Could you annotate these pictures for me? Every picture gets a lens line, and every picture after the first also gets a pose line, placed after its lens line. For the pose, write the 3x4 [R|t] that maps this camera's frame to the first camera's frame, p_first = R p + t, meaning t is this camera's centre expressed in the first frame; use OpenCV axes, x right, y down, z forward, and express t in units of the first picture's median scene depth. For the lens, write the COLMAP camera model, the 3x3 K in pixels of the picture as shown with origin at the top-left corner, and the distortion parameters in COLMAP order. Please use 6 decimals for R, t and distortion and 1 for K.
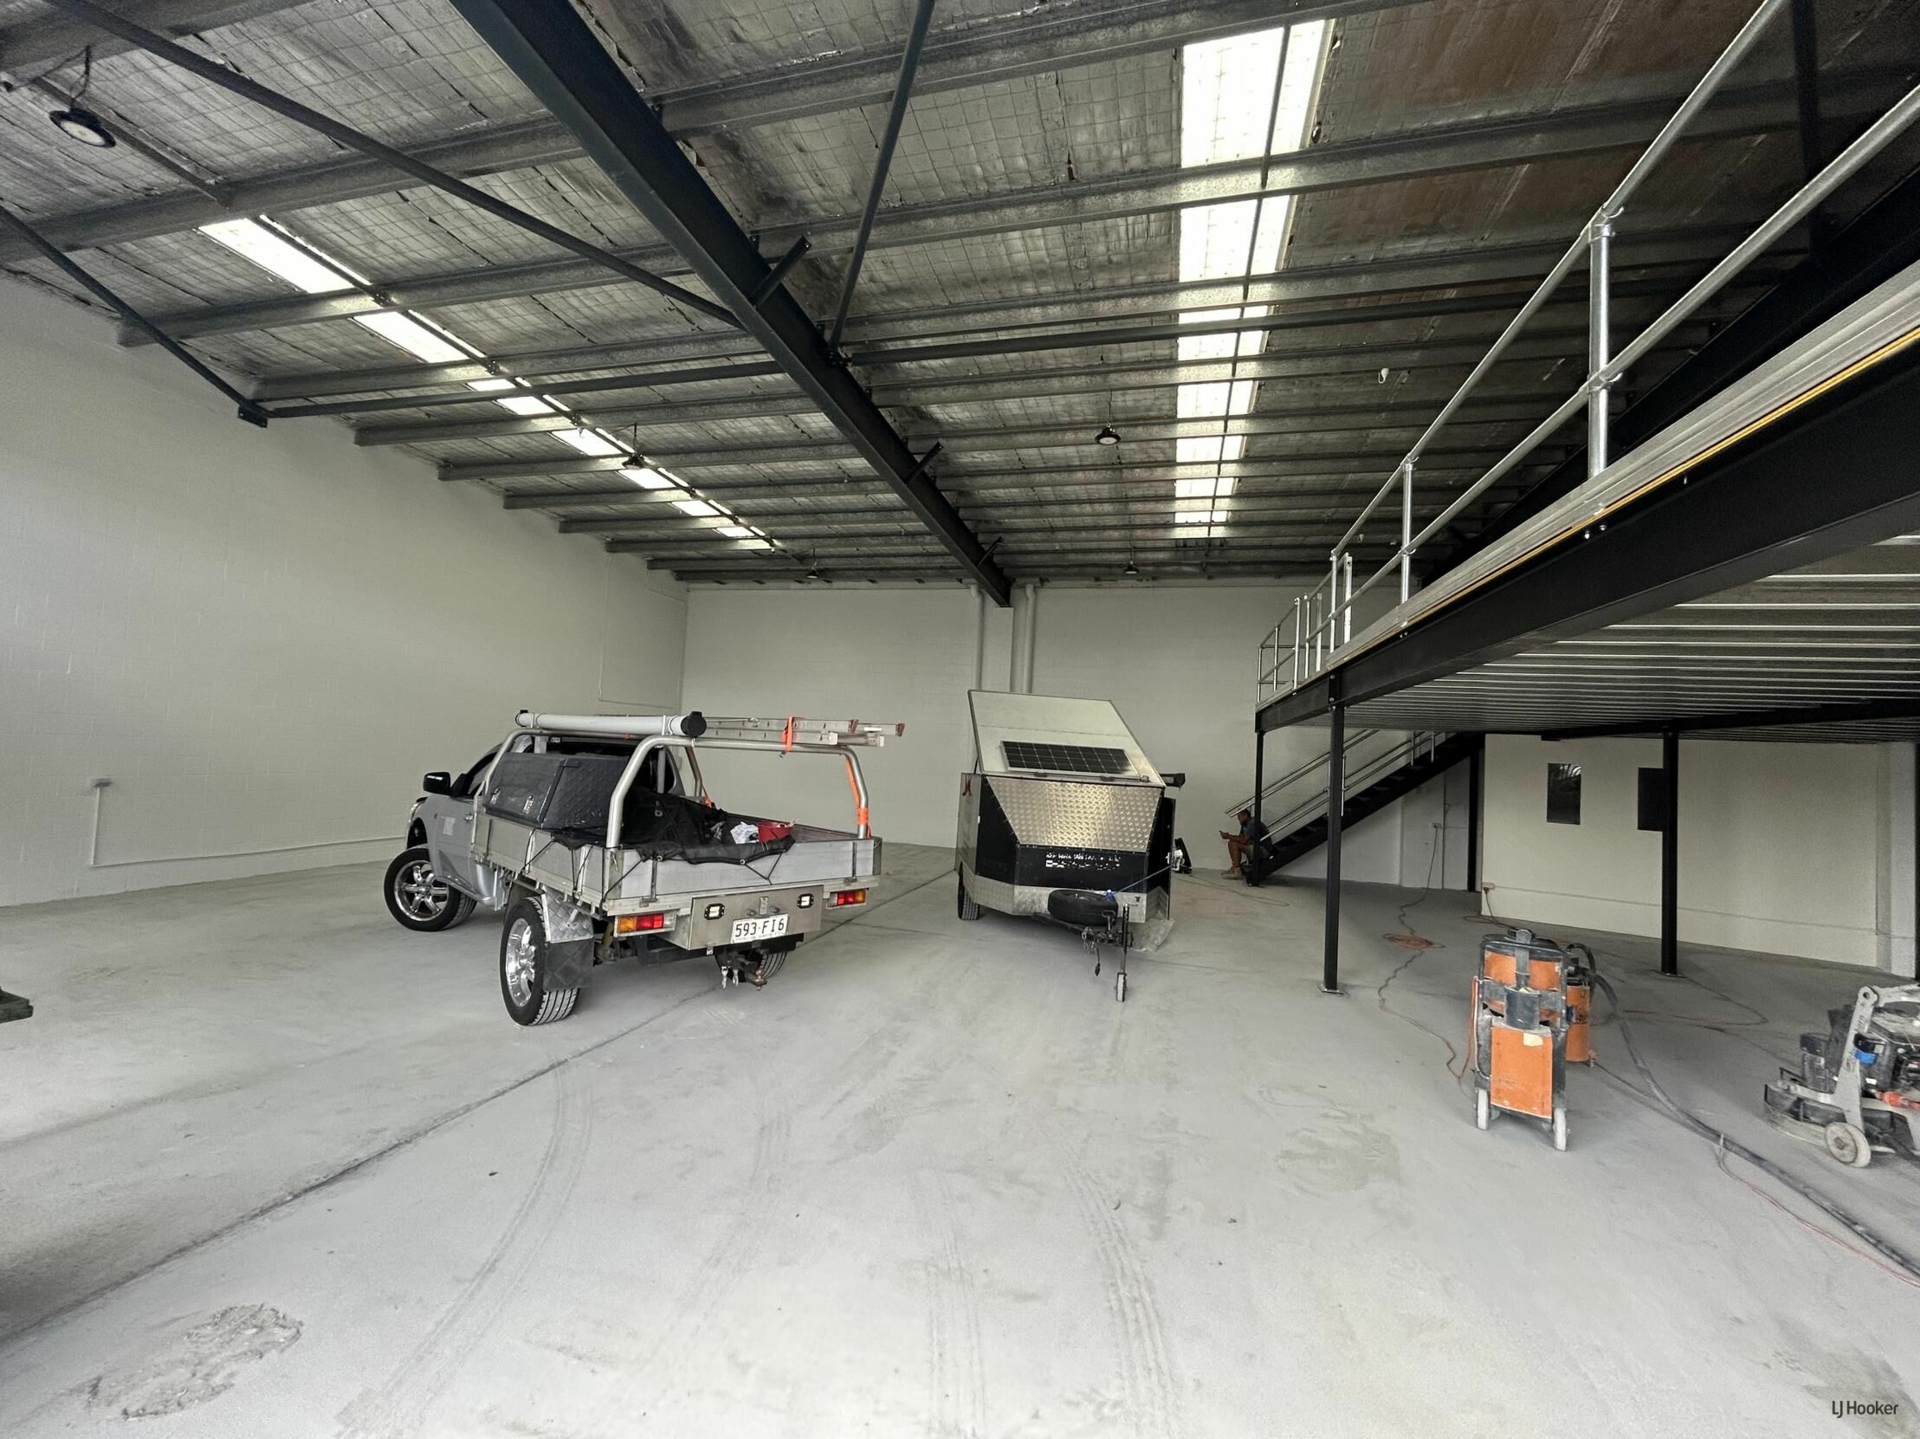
lens RADIAL K [[780.7, 0, 960.0], [0, 780.7, 719.5], [0, 0, 1]] dist [-0.000227, 0.000889]
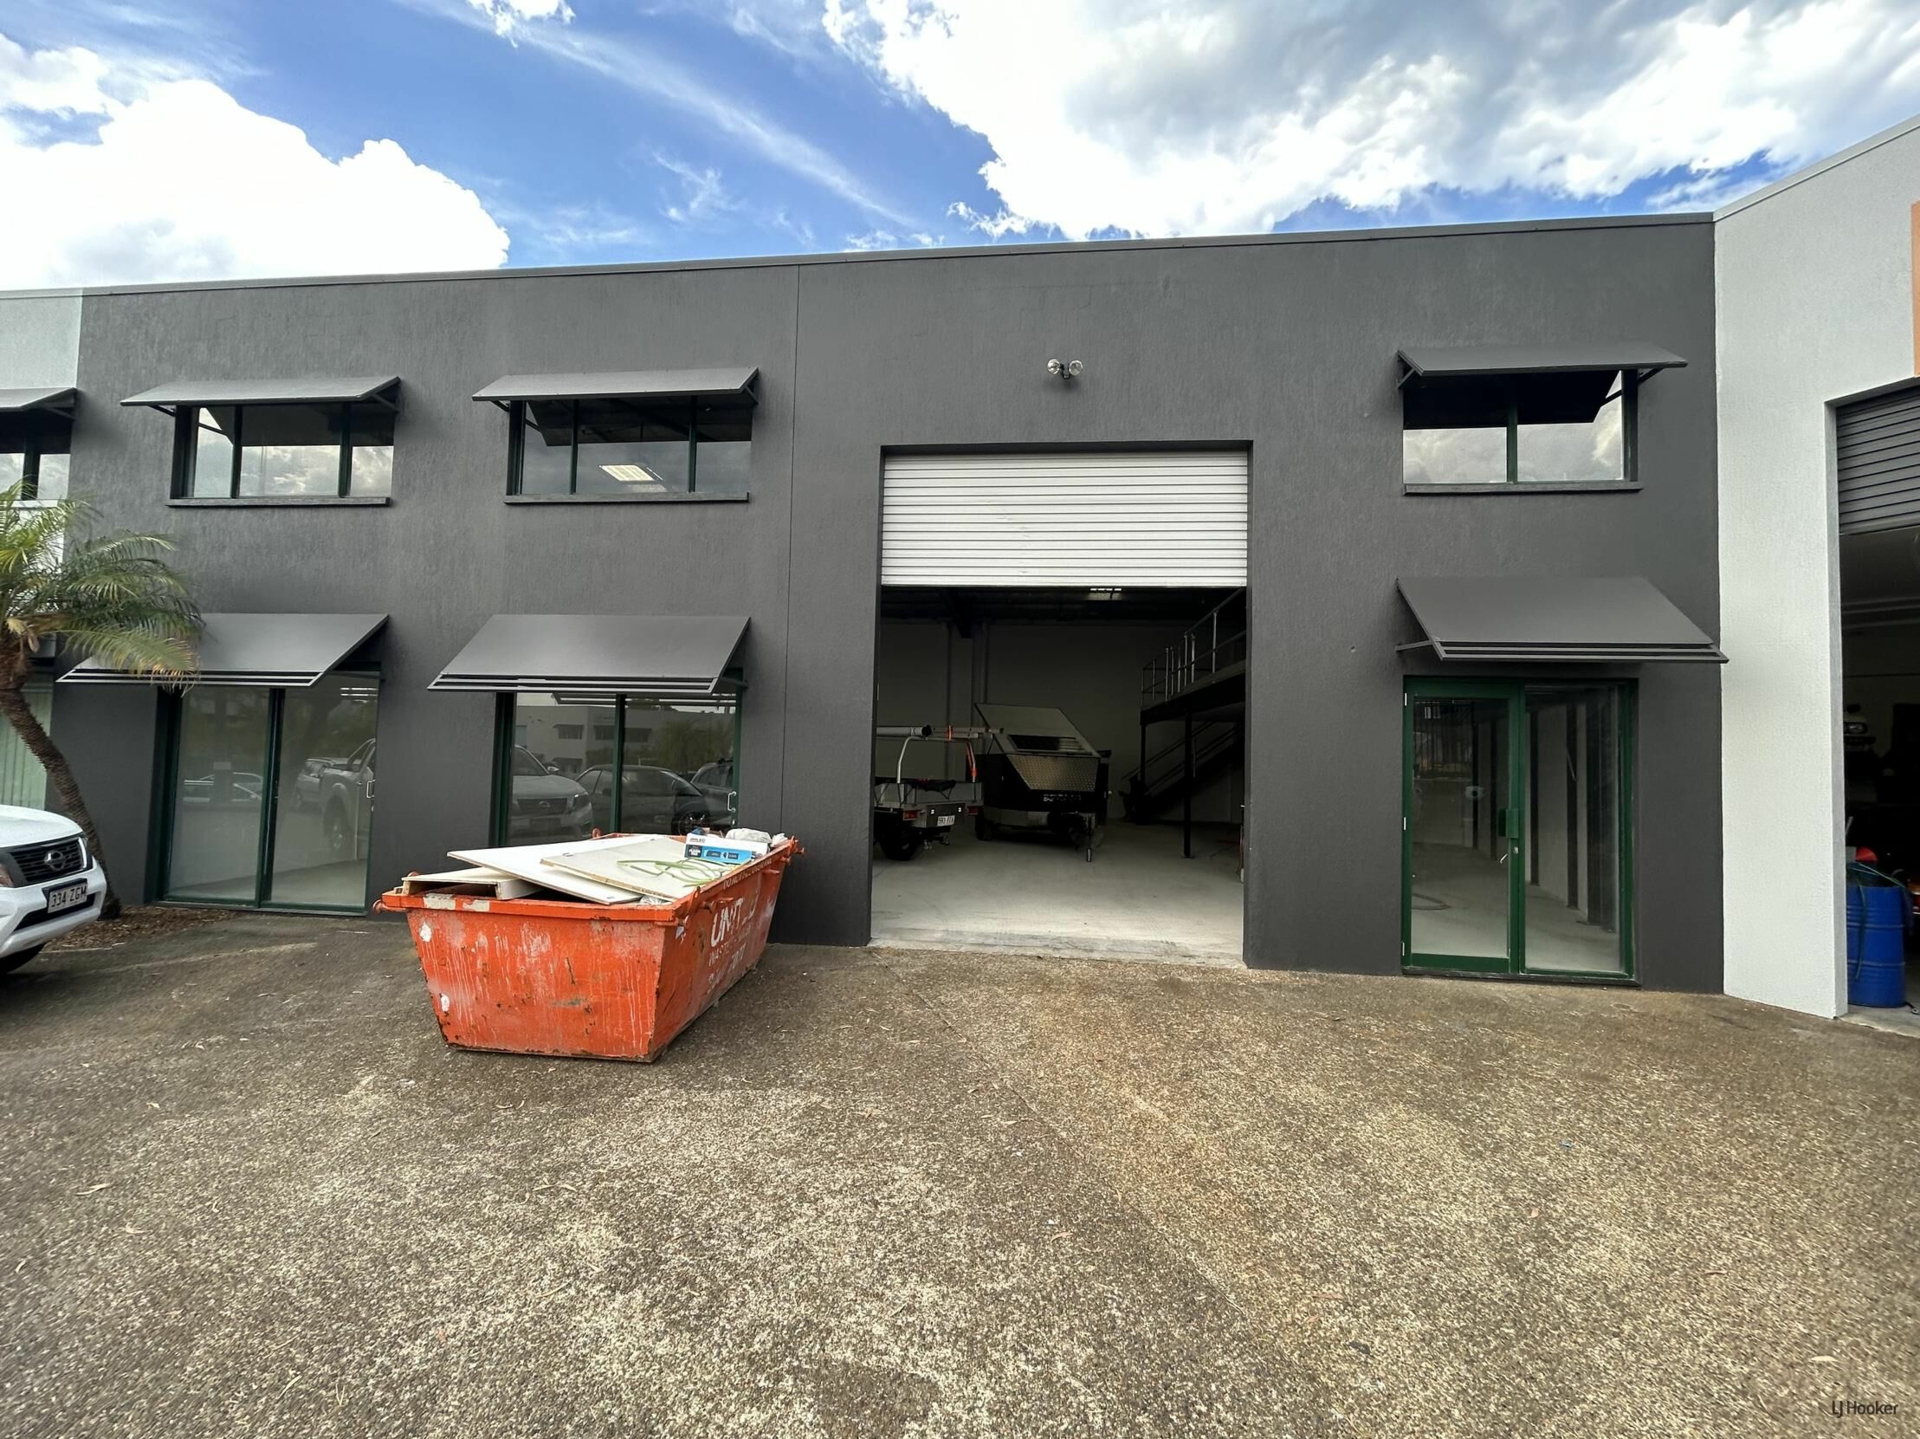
lens RADIAL K [[779.3, 0, 960.0], [0, 779.3, 719.5], [0, 0, 1]] dist [-0.001615, 0.000561]
pose [[0.987513, -0.018448, 0.156455, -0.405192], [0.016678, 0.999781, 0.012615, -0.036815], [-0.156654, -0.009848, 0.987604, -0.875892]]
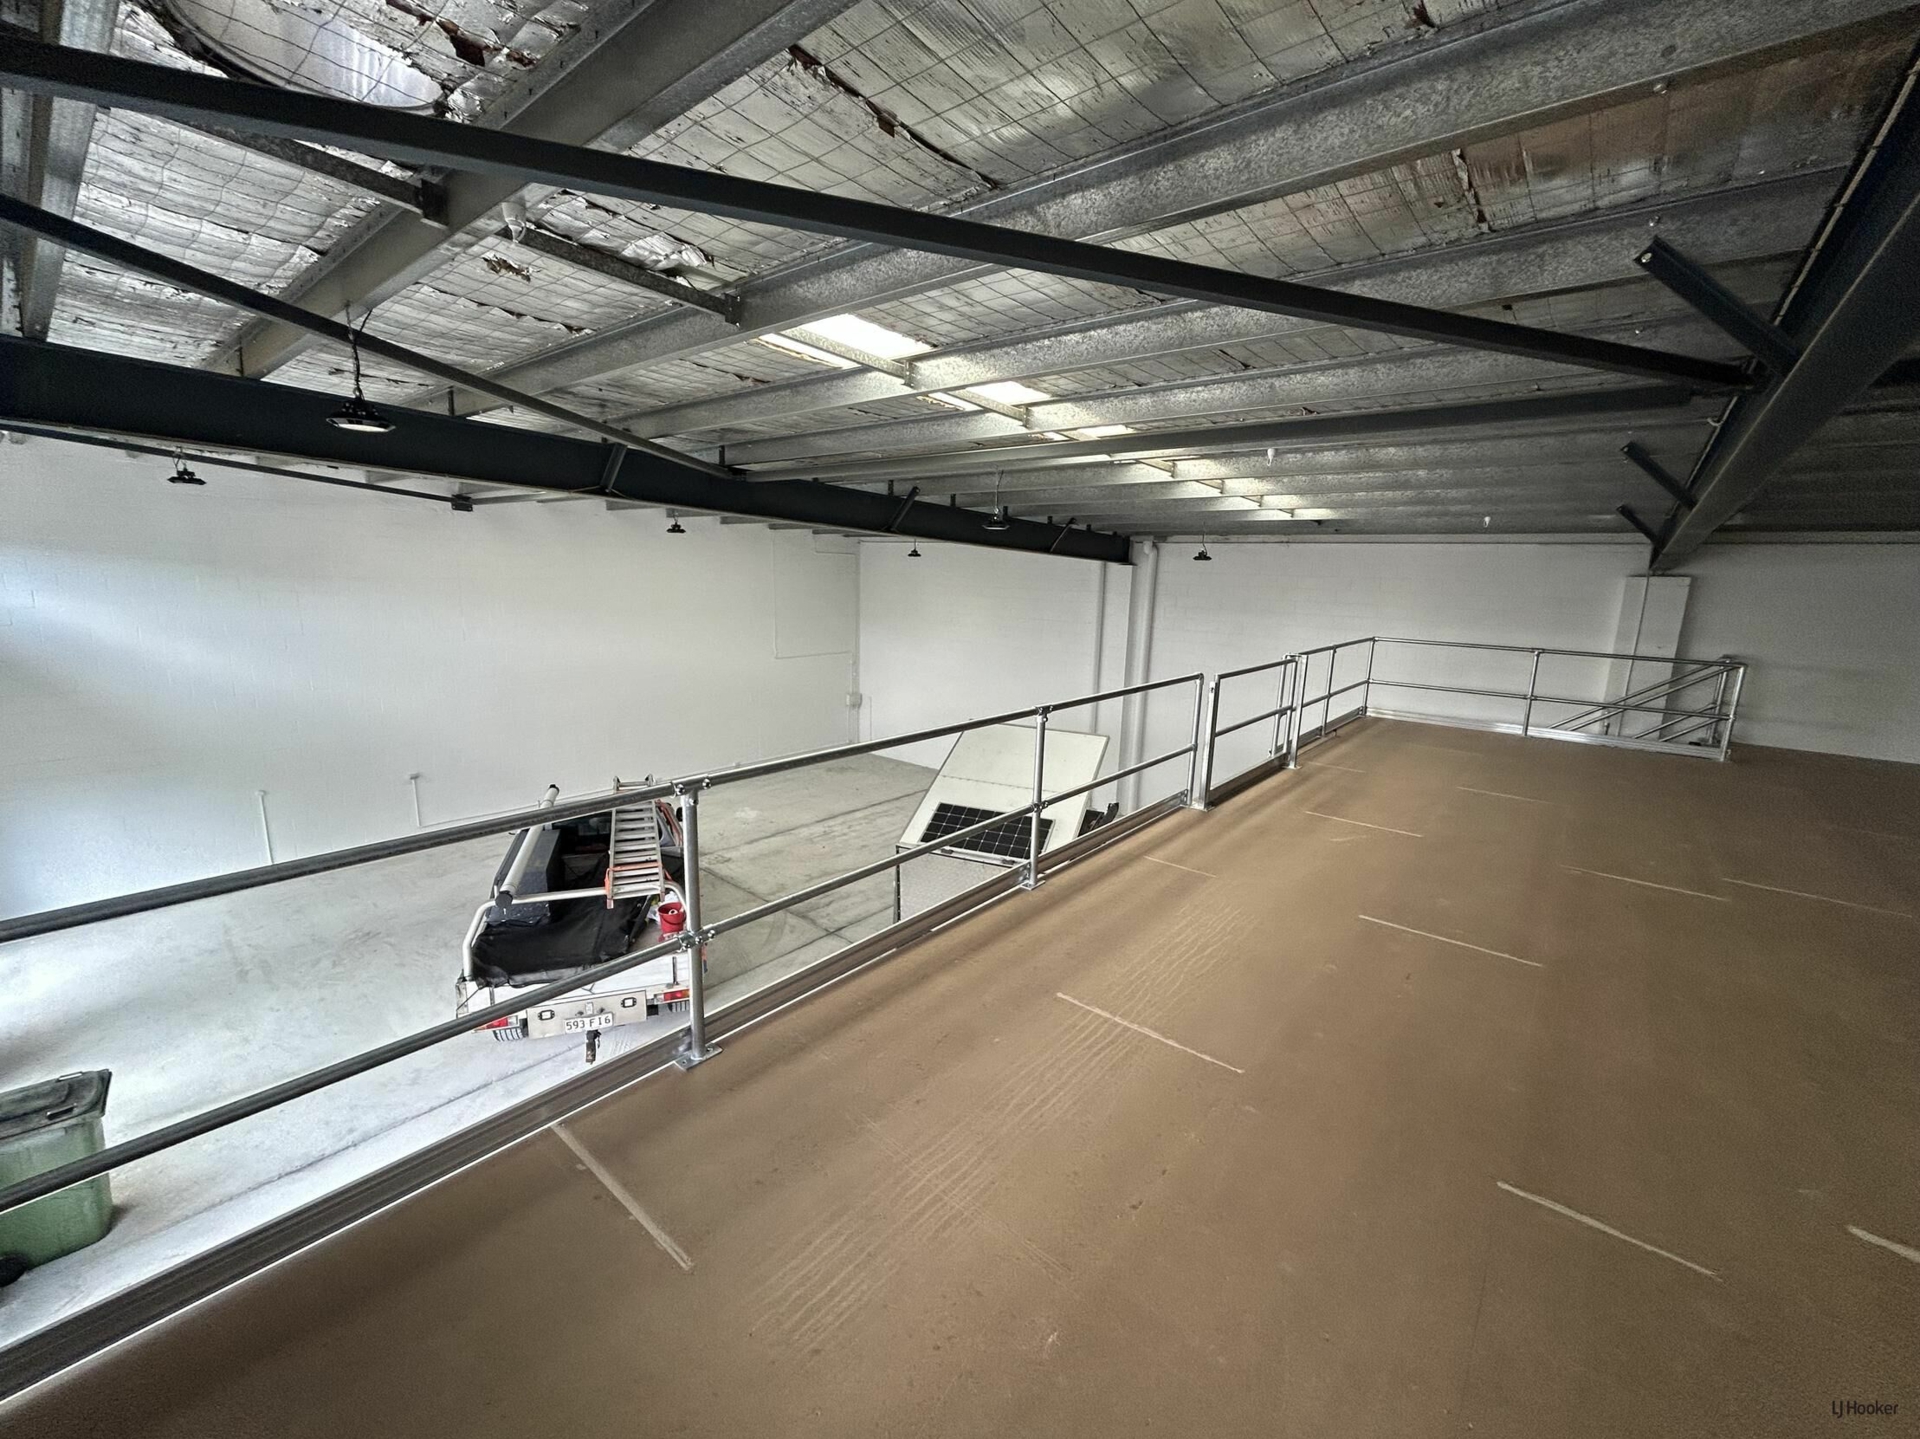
lens RADIAL K [[779.3, 0, 960.0], [0, 779.3, 719.5], [0, 0, 1]] dist [-0.001615, 0.000561]
pose [[0.907718, 0.056237, -0.415795, 0.642659], [0.035202, 0.977276, 0.209026, -0.380317], [0.418101, -0.204374, 0.885112, 0.116301]]
